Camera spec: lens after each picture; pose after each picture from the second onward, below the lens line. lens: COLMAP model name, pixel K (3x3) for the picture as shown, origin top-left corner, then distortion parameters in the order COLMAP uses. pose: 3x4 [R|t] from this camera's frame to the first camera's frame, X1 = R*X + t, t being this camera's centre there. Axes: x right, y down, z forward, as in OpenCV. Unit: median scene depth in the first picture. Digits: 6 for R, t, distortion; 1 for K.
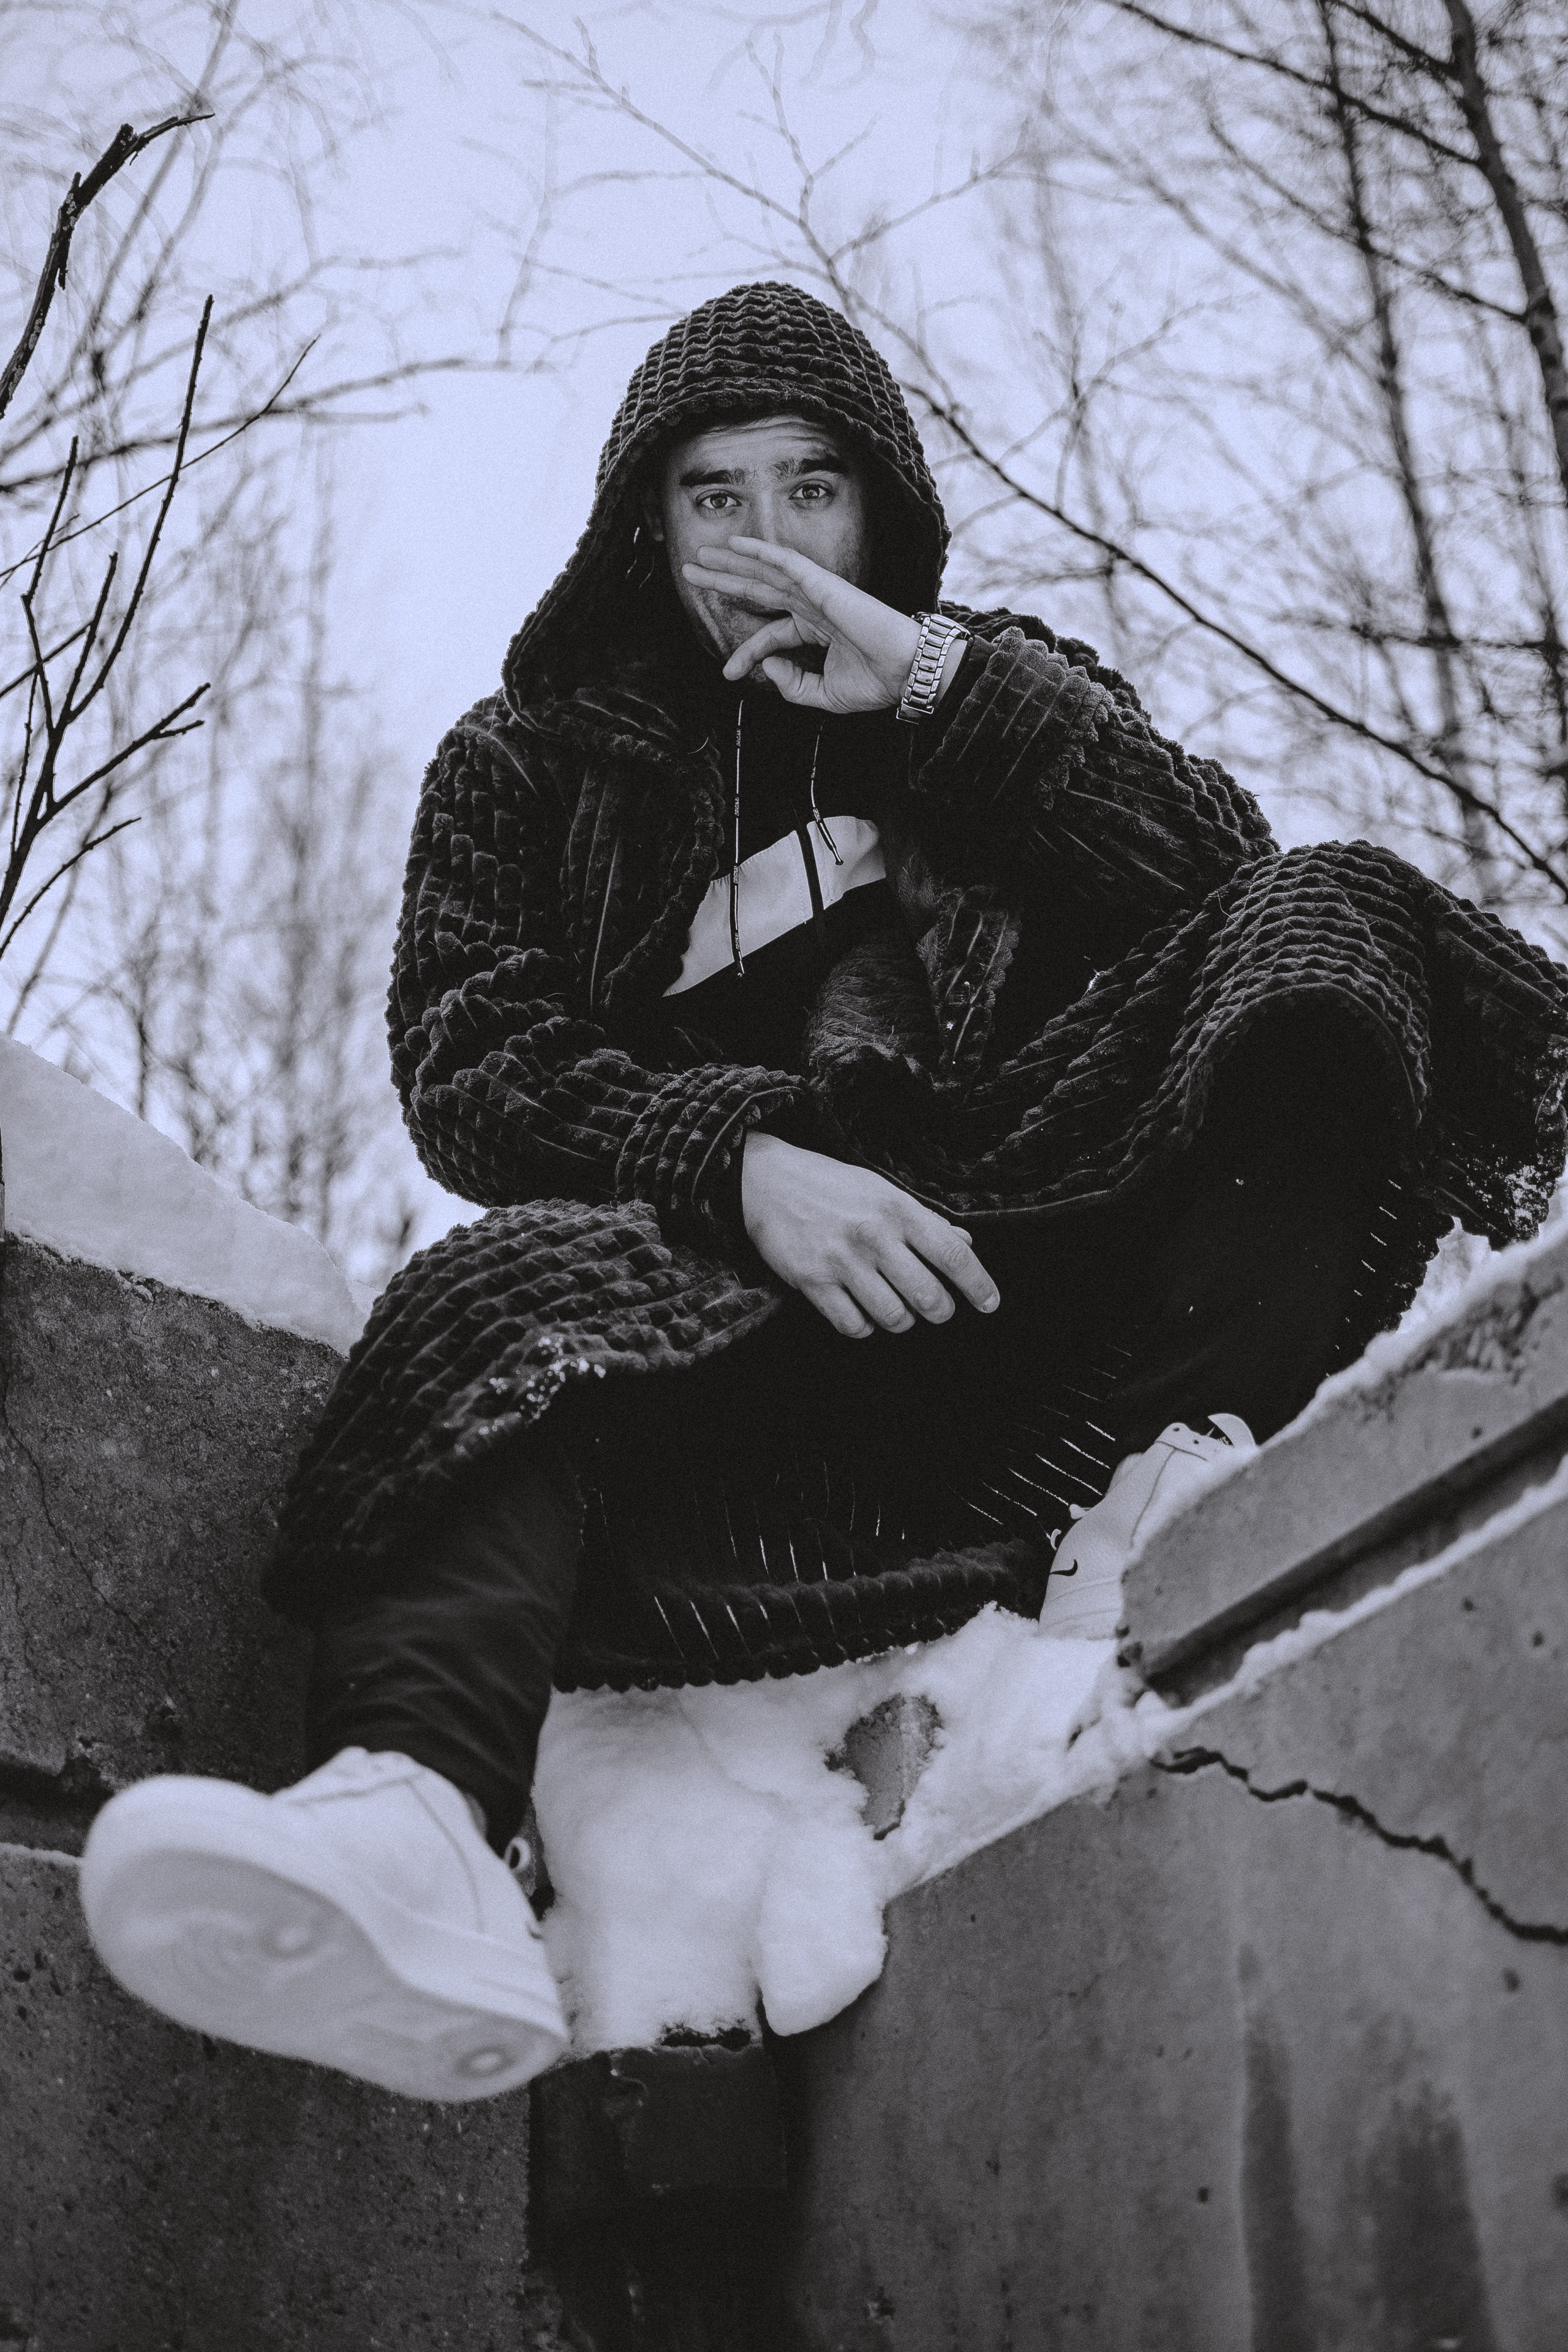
lens RADIAL K [[3544.1, 0, 784.0], [0, 3544.1, 1176.0], [0, 0, 1]] dist [-0.212366, 0.075249]
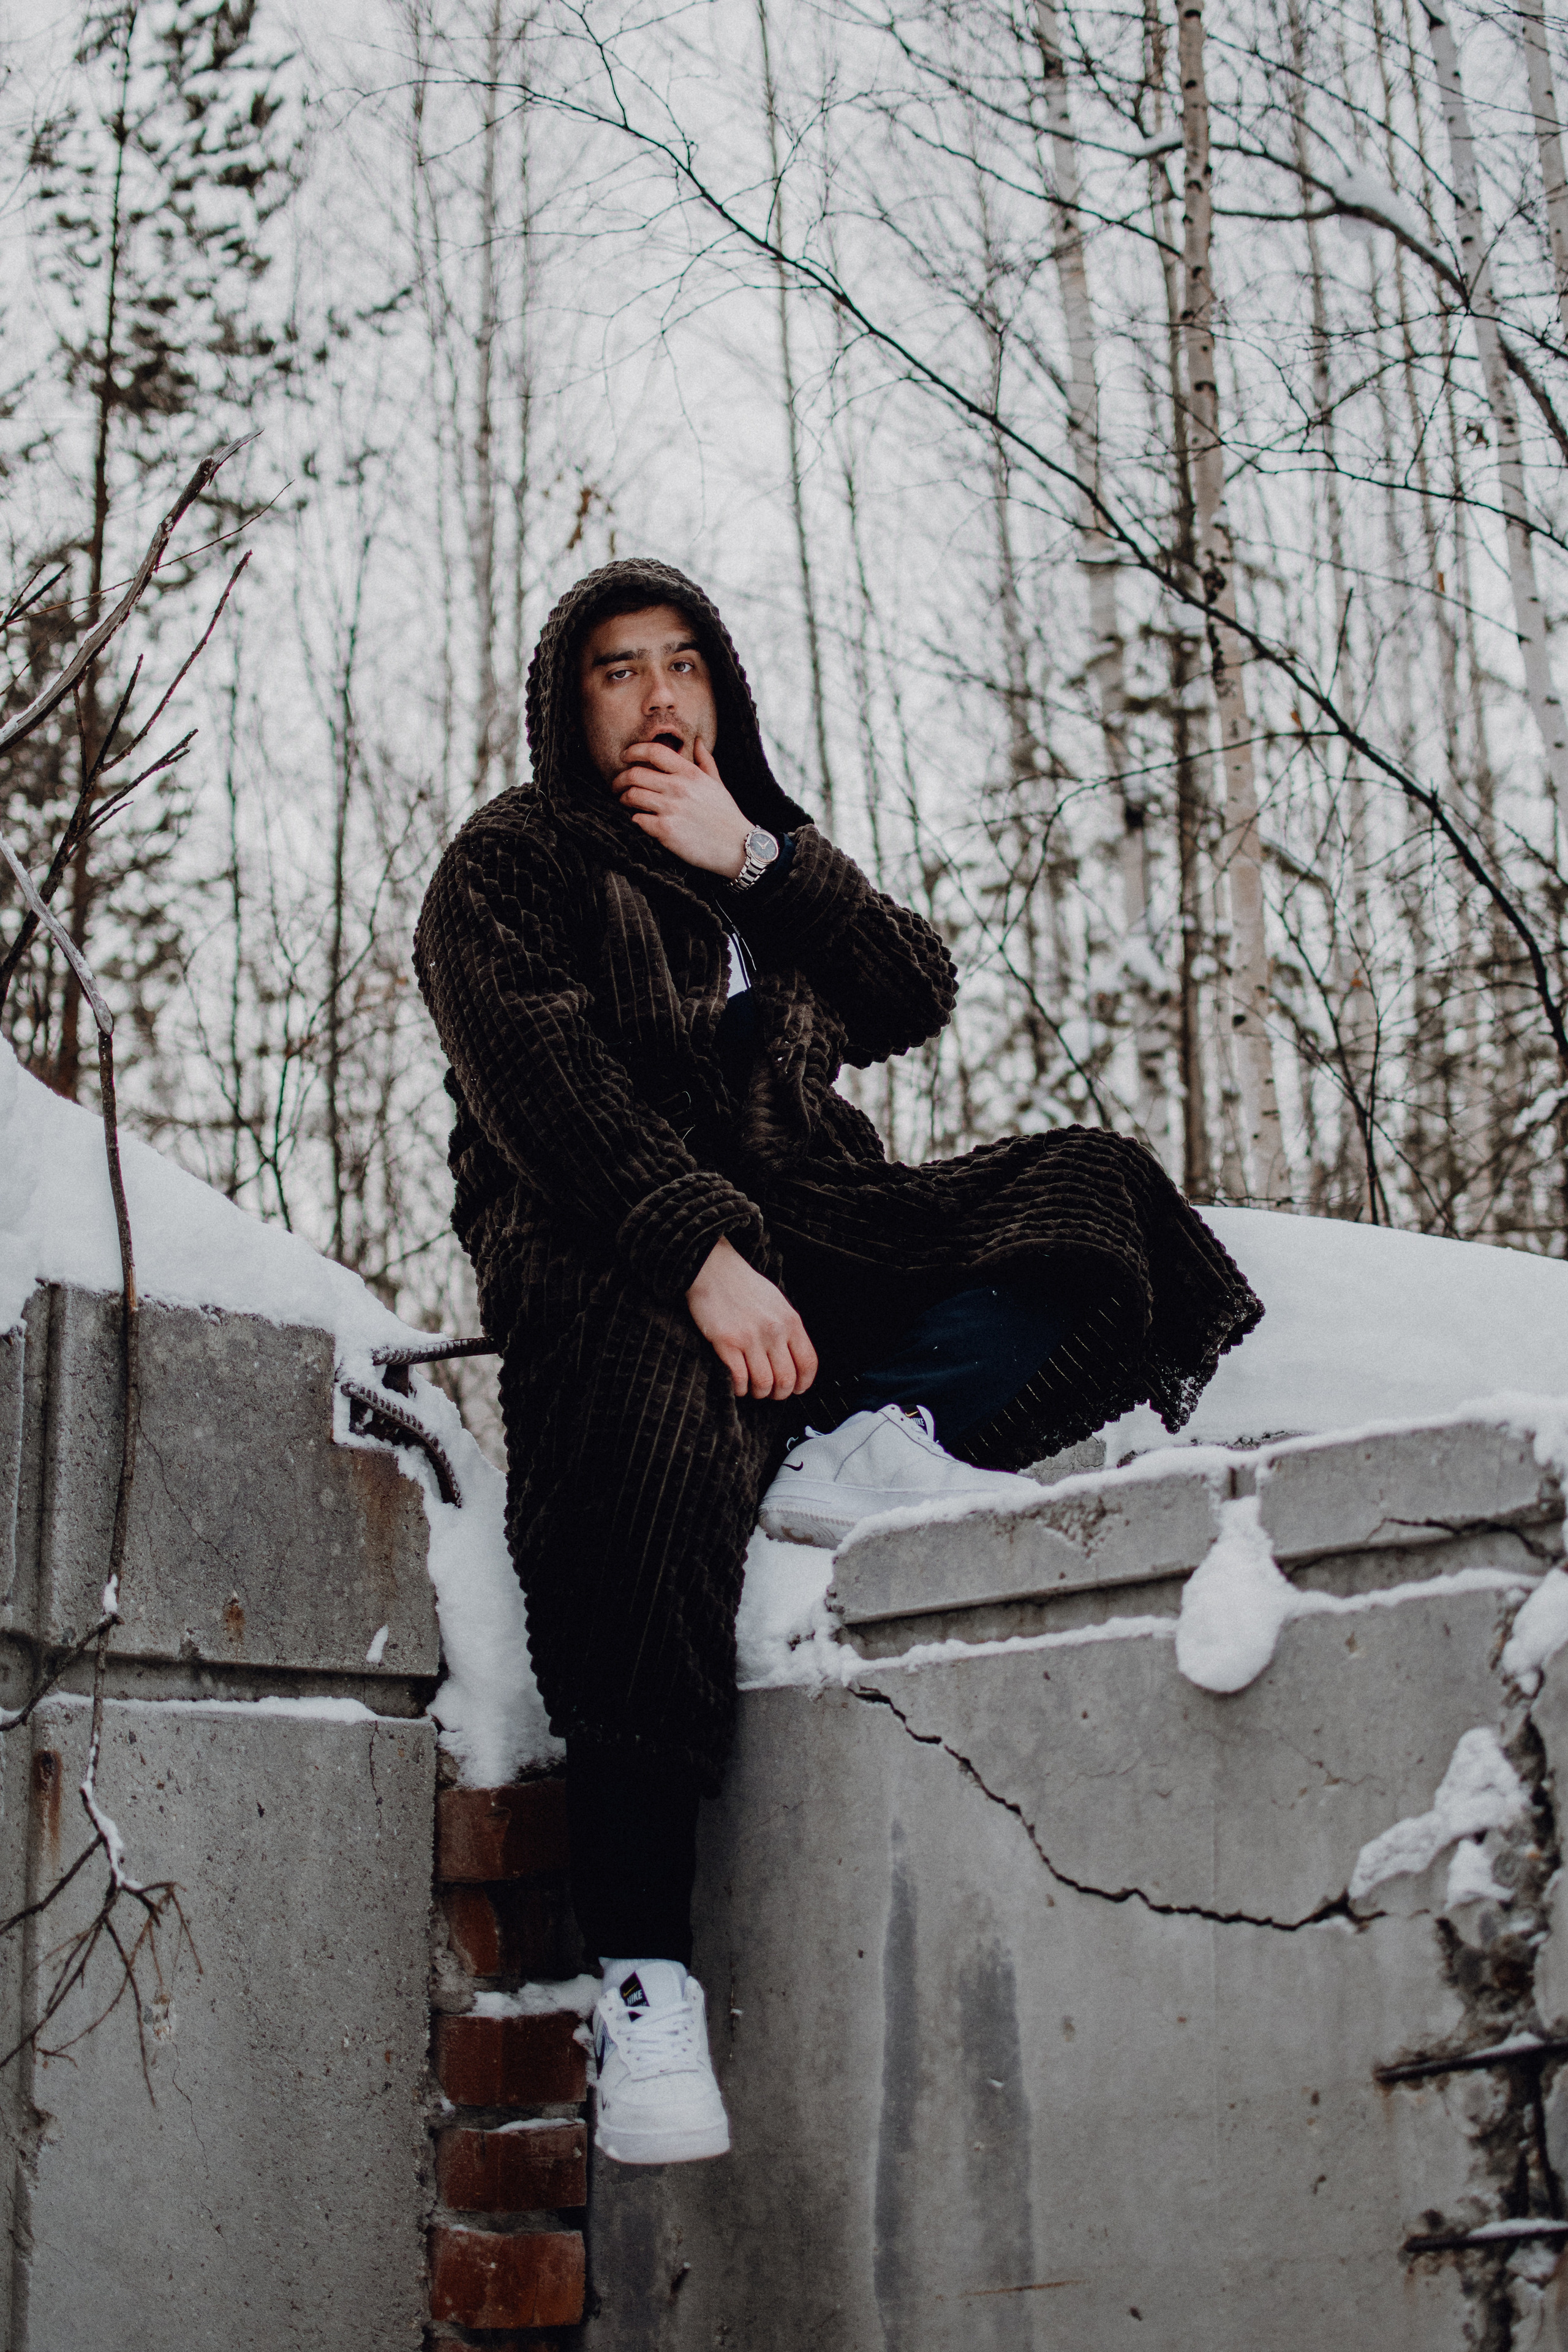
lens RADIAL K [[3544.1, 0, 784.0], [0, 3544.1, 1176.0], [0, 0, 1]] dist [-0.212366, 0.075249]
pose [[0.986267, 0.052586, 0.156563, -0.207089], [-0.097257, 0.951084, 0.293225, -0.572557], [-0.133485, -0.304425, 0.943137, -0.528629]]
